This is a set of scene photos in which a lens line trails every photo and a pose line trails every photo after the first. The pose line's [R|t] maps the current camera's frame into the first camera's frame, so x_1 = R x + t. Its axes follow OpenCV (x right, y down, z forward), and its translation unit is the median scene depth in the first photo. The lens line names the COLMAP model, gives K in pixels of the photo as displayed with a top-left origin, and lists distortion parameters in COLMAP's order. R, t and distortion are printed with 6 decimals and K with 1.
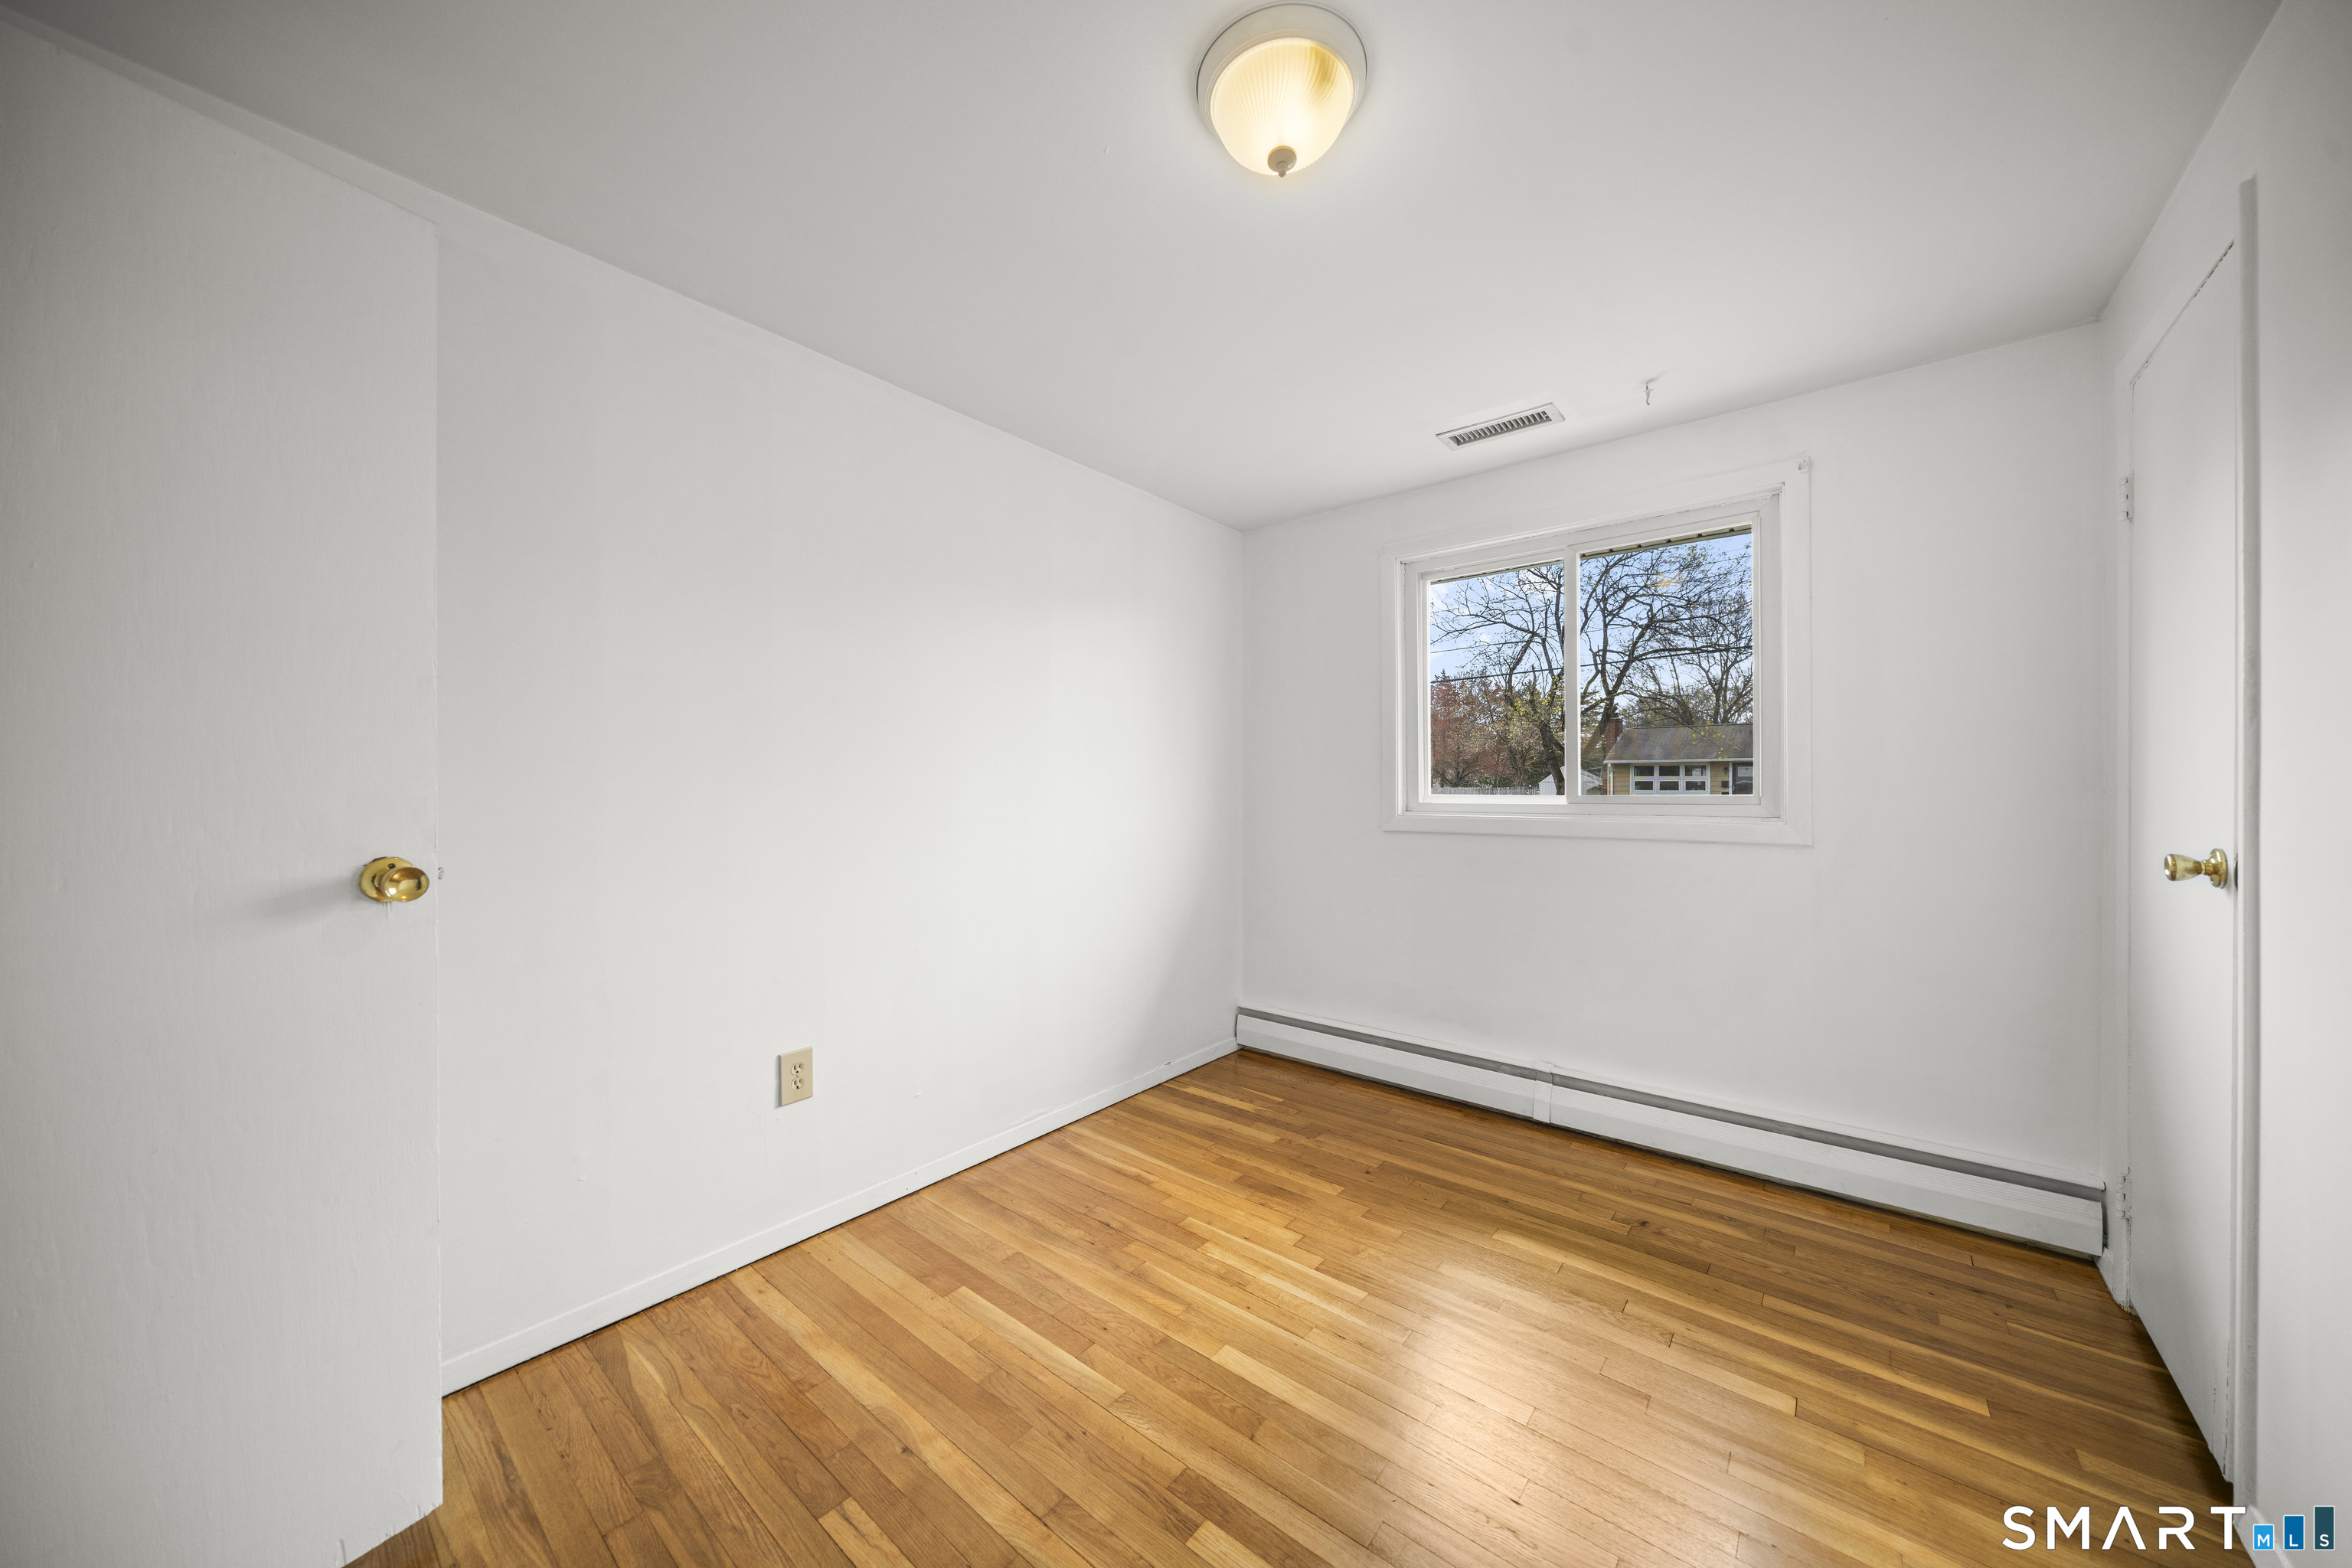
lens RADIAL K [[818.6, 0, 1166.3], [0, 818.6, 777.8], [0, 0, 1]] dist [-0.008640, 0.000056]
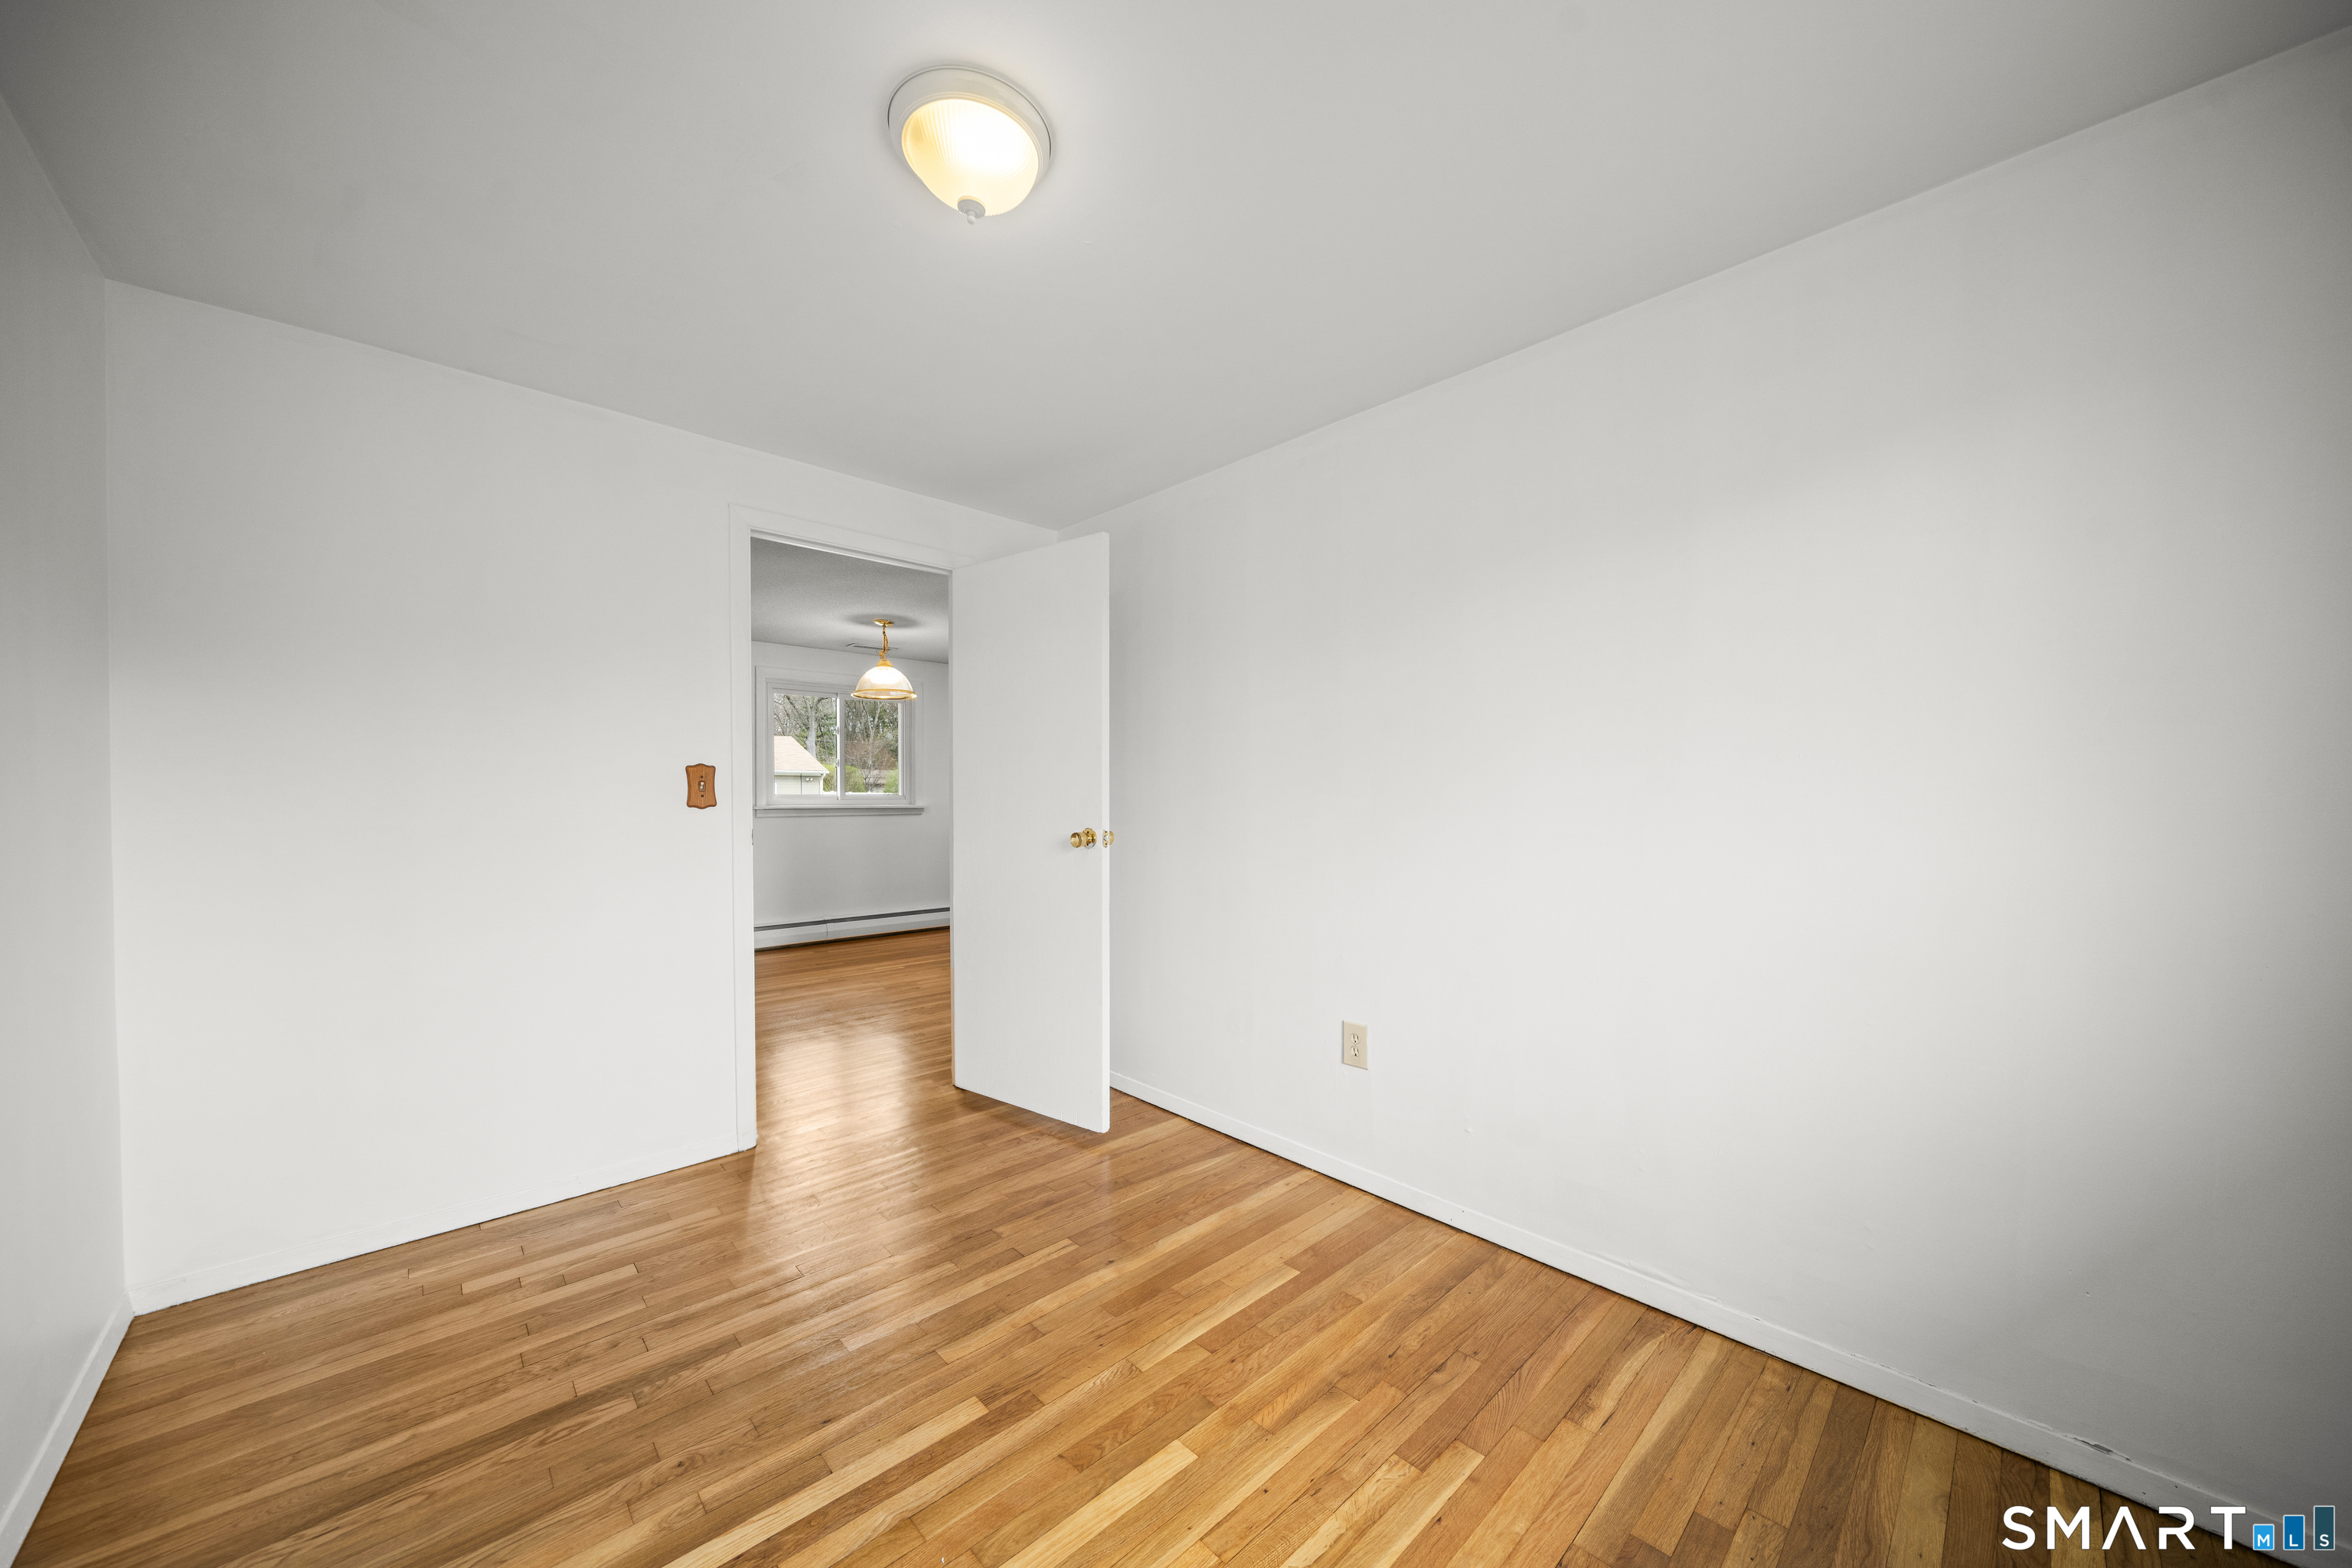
lens RADIAL K [[818.6, 0, 1164.1], [0, 818.6, 800.7], [0, 0, 1]] dist [-0.008640, 0.000056]
pose [[-0.131241, 0.001888, -0.991349, 0.821264], [0.006122, 0.999981, 0.001094, 0.011198], [0.991332, -0.005926, -0.131250, 0.969453]]
